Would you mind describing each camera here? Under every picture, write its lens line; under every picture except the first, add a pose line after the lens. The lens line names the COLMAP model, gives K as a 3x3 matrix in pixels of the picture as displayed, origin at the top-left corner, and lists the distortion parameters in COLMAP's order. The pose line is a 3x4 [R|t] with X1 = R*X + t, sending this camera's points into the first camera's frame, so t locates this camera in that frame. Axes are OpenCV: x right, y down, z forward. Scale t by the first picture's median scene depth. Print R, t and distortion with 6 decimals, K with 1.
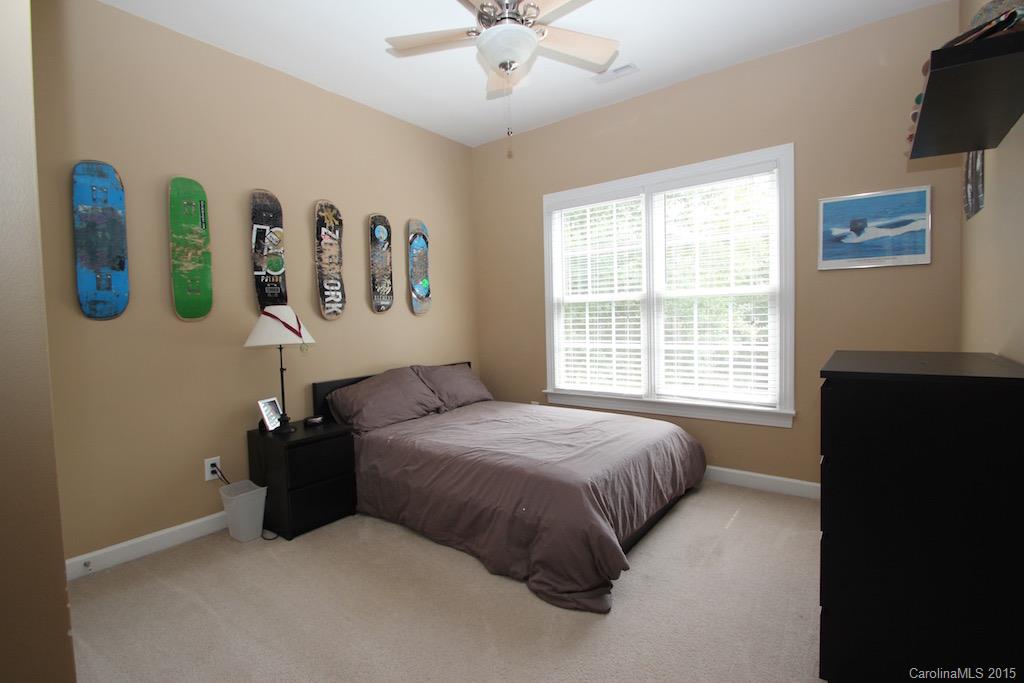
lens RADIAL K [[477.9, 0, 512.0], [0, 477.9, 341.5], [0, 0, 1]] dist [-0.000183, -0.000008]
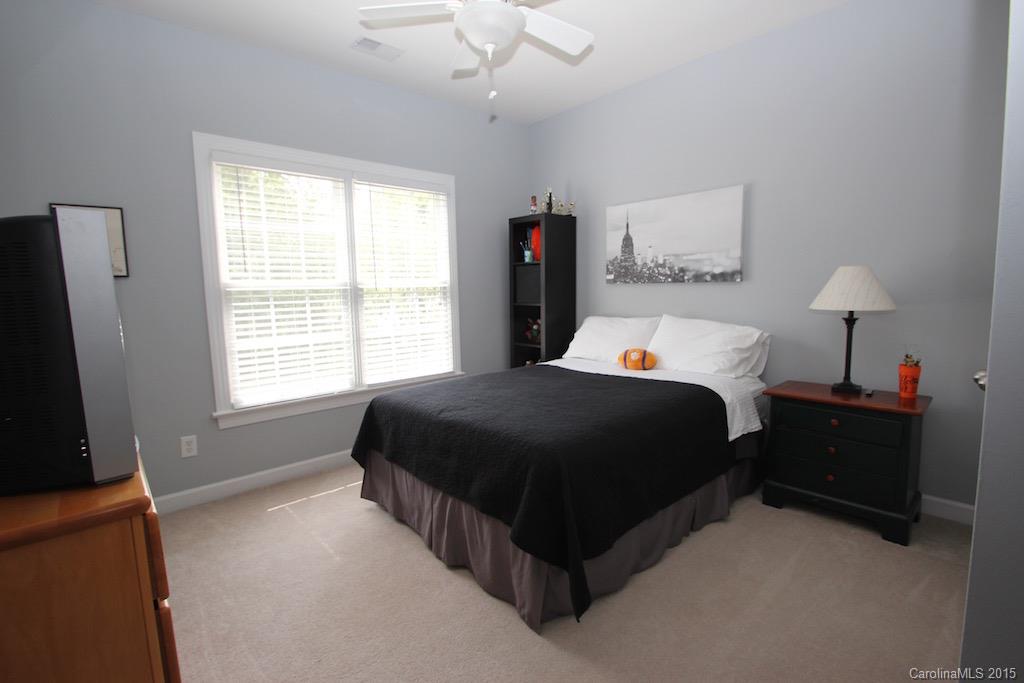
lens RADIAL K [[477.9, 0, 512.0], [0, 477.9, 341.5], [0, 0, 1]] dist [-0.000183, -0.000008]
pose [[0.189630, -0.093796, 0.977365, -0.615960], [0.058850, 0.994723, 0.084043, -0.043659], [-0.980090, 0.041581, 0.194149, 0.488567]]
